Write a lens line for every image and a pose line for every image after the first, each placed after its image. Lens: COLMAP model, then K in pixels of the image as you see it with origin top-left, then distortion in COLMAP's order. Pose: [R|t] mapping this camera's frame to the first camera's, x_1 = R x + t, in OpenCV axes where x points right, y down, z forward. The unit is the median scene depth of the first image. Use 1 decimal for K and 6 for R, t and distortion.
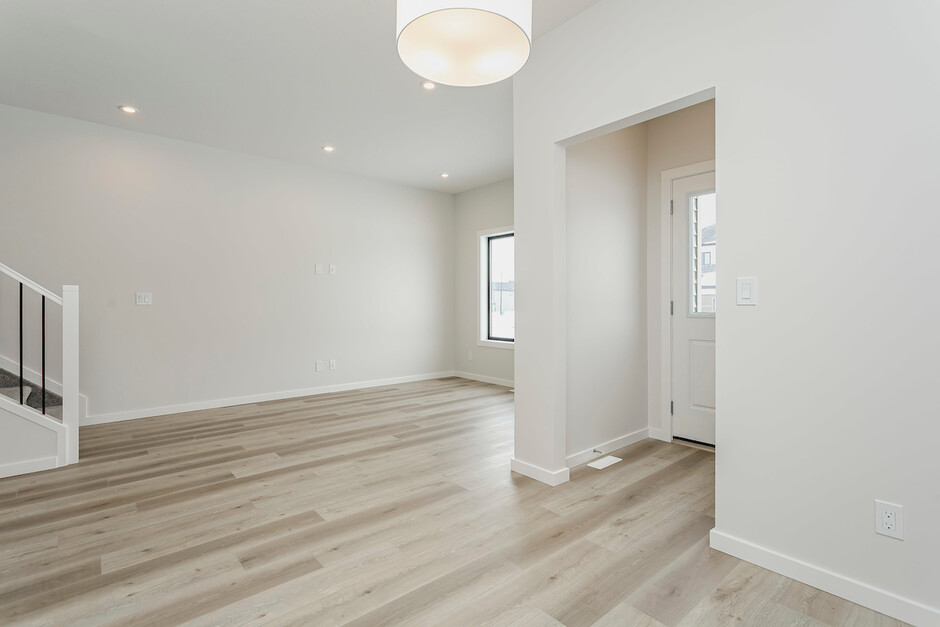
lens RADIAL K [[442.5, 0, 470.4], [0, 442.5, 309.5], [0, 0, 1]] dist [0.003425, 0.001814]
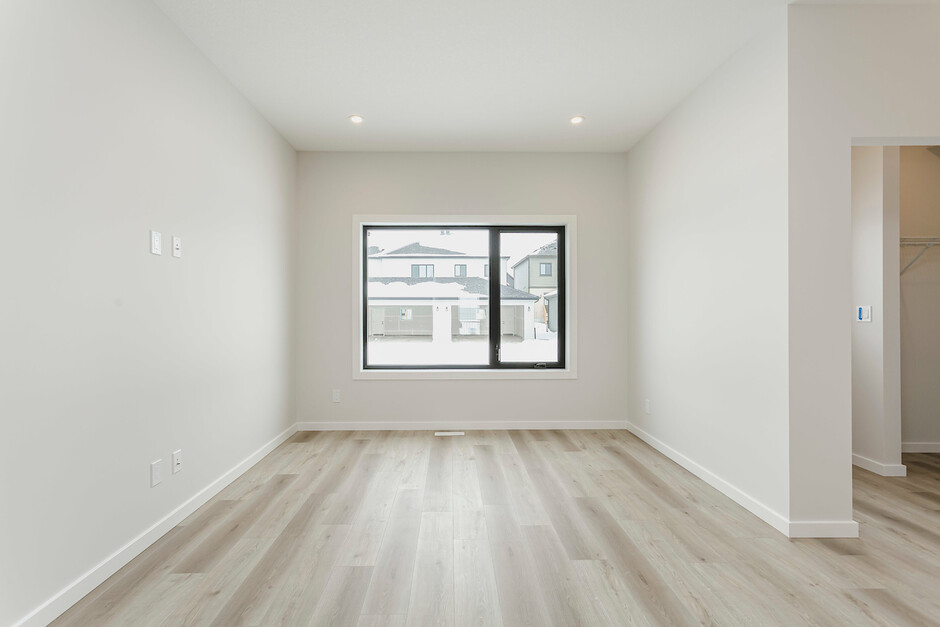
lens RADIAL K [[442.5, 0, 475.2], [0, 442.5, 311.2], [0, 0, 1]] dist [0.003425, 0.001814]
pose [[0.648529, 0.002617, 0.761186, -0.570481], [0.010109, 0.999876, -0.012051, -0.021921], [-0.761123, 0.015510, 0.648422, 0.599045]]
